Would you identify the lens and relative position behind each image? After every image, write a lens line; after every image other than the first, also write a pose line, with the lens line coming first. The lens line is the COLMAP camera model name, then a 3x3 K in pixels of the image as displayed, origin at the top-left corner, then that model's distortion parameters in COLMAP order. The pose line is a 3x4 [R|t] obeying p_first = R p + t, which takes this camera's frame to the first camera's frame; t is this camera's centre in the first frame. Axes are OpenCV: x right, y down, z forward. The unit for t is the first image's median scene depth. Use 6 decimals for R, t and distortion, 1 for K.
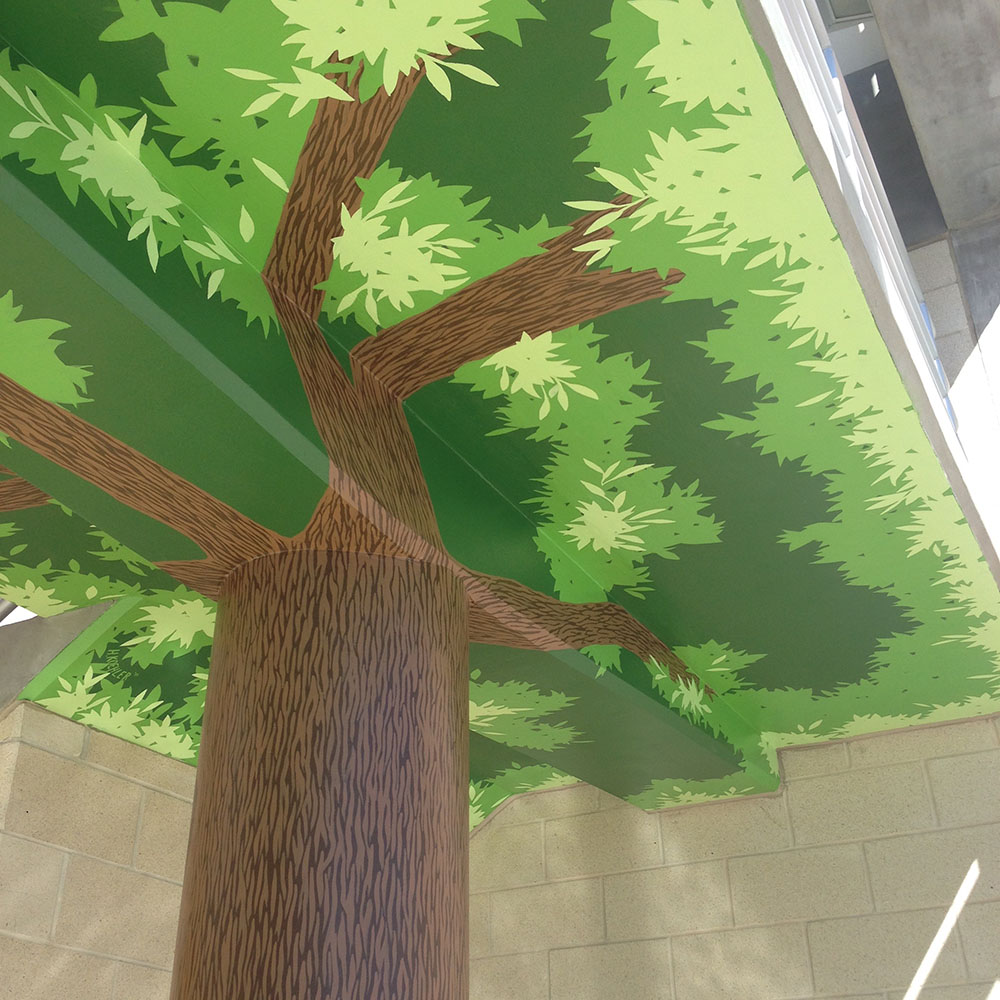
lens RADIAL K [[1236.1, 0, 502.6], [0, 1236.1, 506.6], [0, 0, 1]] dist [0.072865, 0.000000]
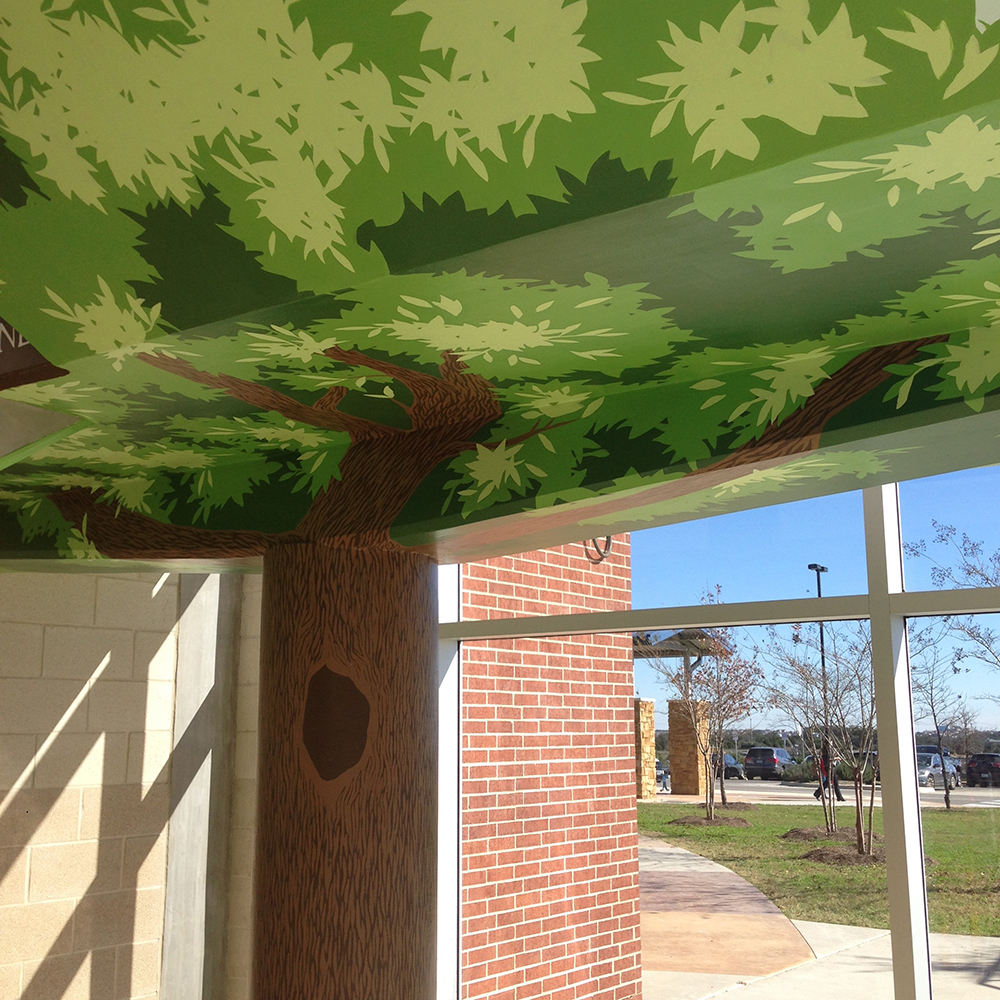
lens RADIAL K [[1236.1, 0, 491.8], [0, 1236.1, 507.8], [0, 0, 1]] dist [0.072865, 0.000000]
pose [[0.133882, 0.185826, 0.973419, -1.242262], [-0.496546, 0.862643, -0.096385, 0.070687], [-0.857623, -0.470443, 0.207764, 0.496192]]
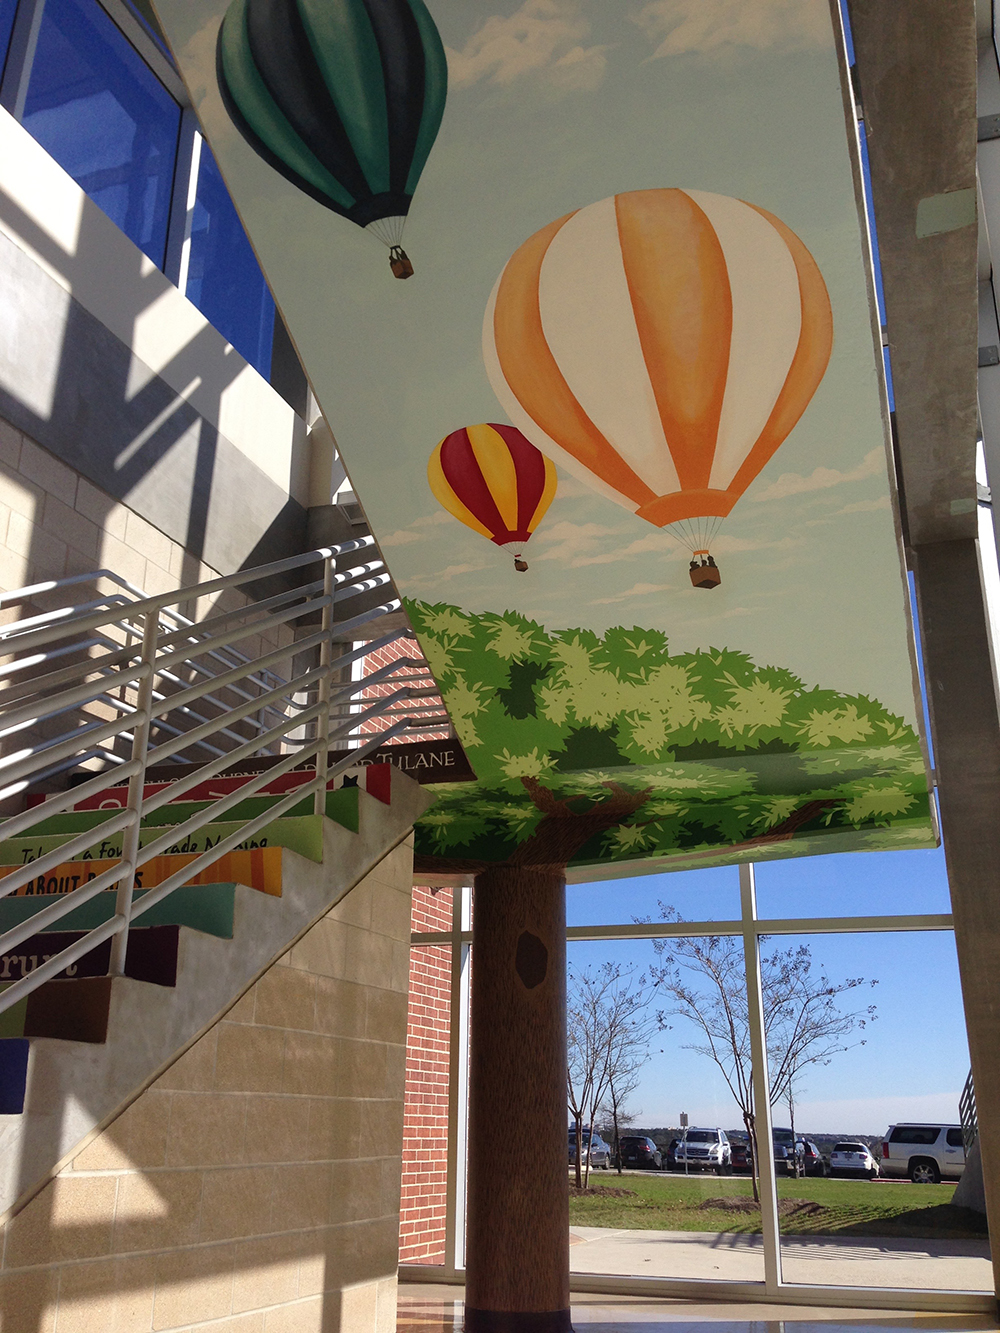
lens RADIAL K [[1248.3, 0, 473.0], [0, 1248.3, 681.4], [0, 0, 1]] dist [0.084484, 0.000000]
pose [[-0.132255, 0.339041, 0.931429, -2.327563], [-0.507836, 0.783809, -0.357416, 0.638487], [-0.851241, -0.520283, 0.068515, 0.934328]]
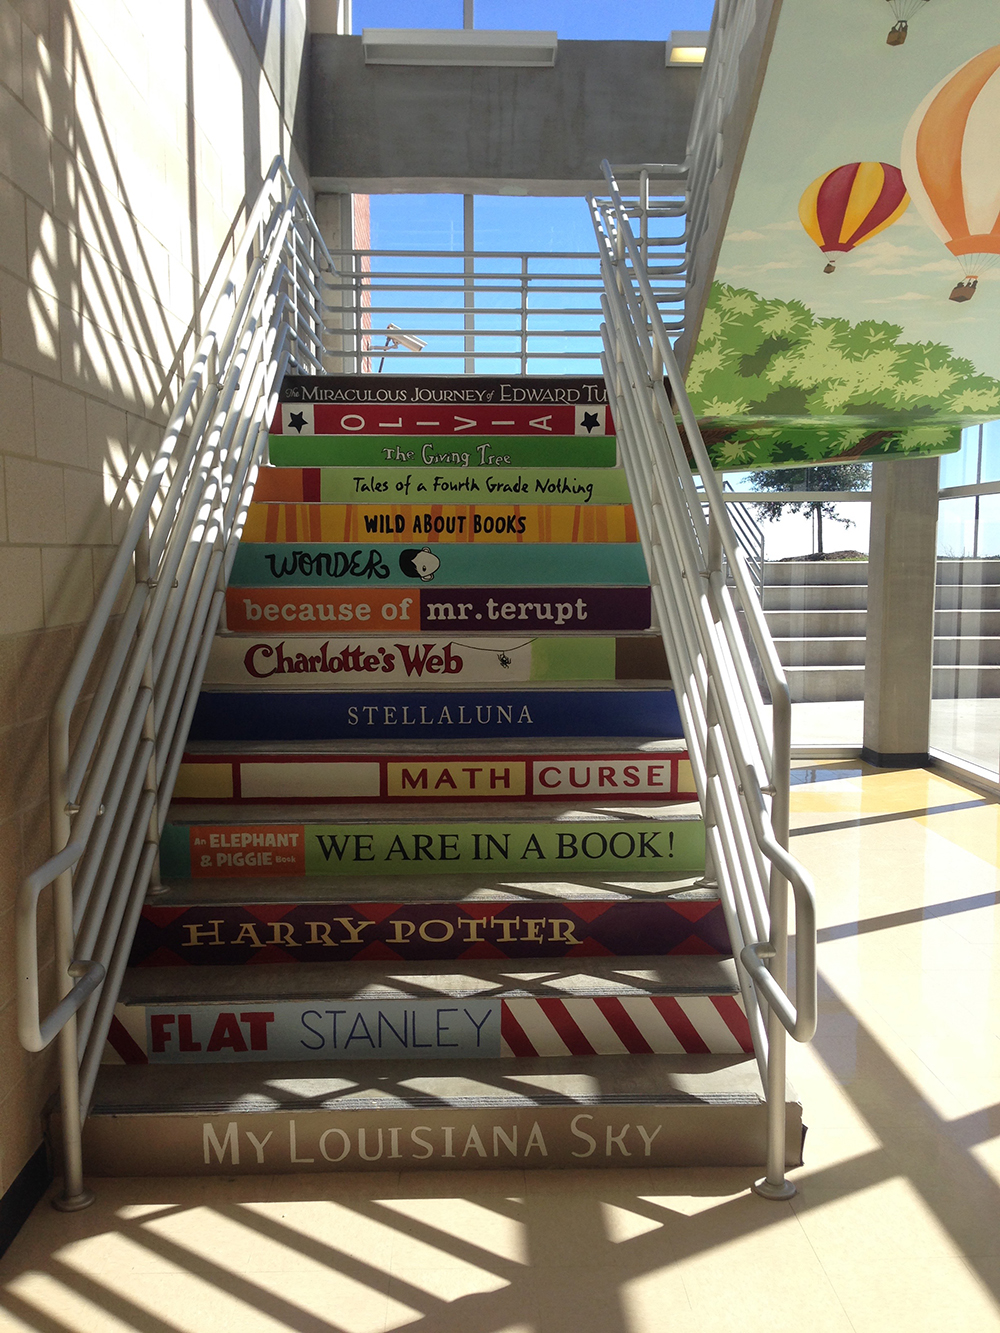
lens RADIAL K [[1248.3, 0, 502.8], [0, 1248.3, 670.1], [0, 0, 1]] dist [0.084484, 0.000000]
pose [[-0.506607, -0.062551, 0.859905, -2.367416], [-0.424437, 0.886234, -0.185588, 1.066447], [-0.750468, -0.458996, -0.475522, 2.143316]]
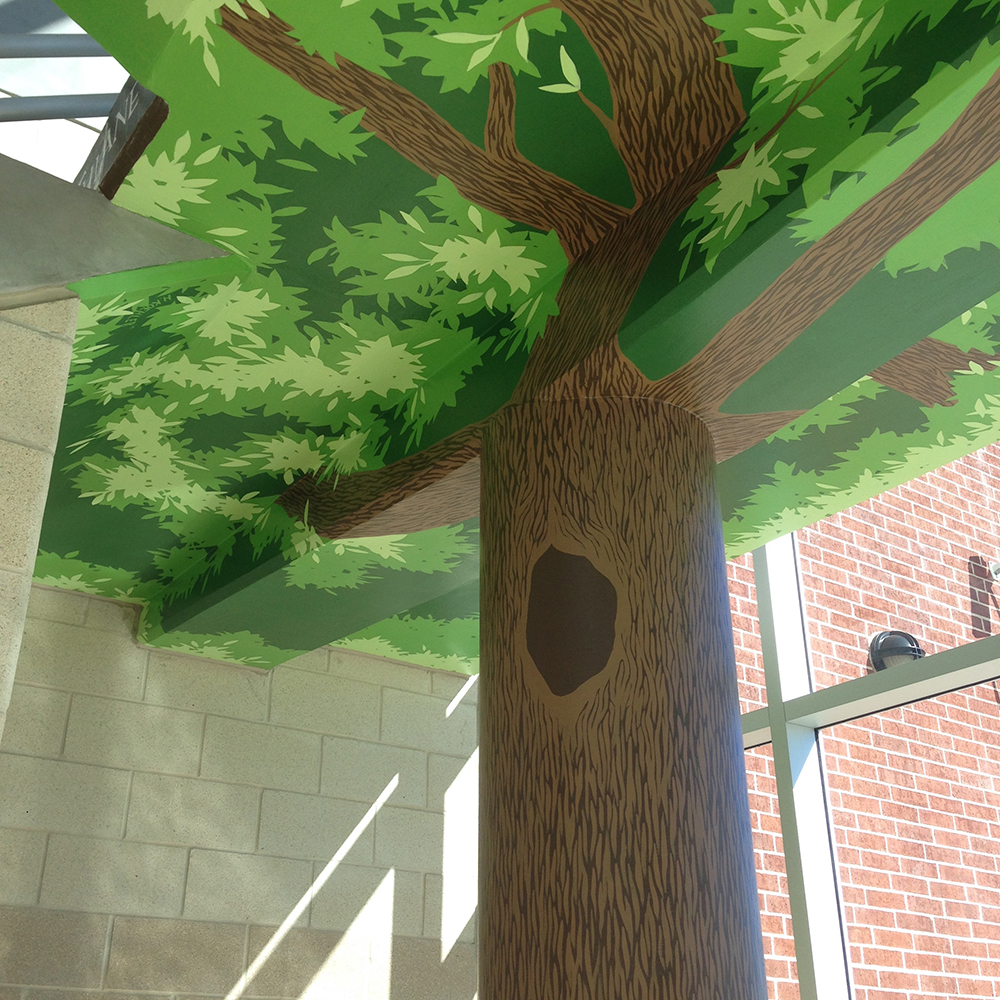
lens RADIAL K [[1236.1, 0, 498.7], [0, 1236.1, 514.6], [0, 0, 1]] dist [0.072865, 0.000000]
pose [[0.441425, 0.399233, 0.803590, -0.829045], [-0.453824, 0.871912, -0.183883, 0.296757], [-0.774072, -0.283518, 0.566065, 0.374808]]
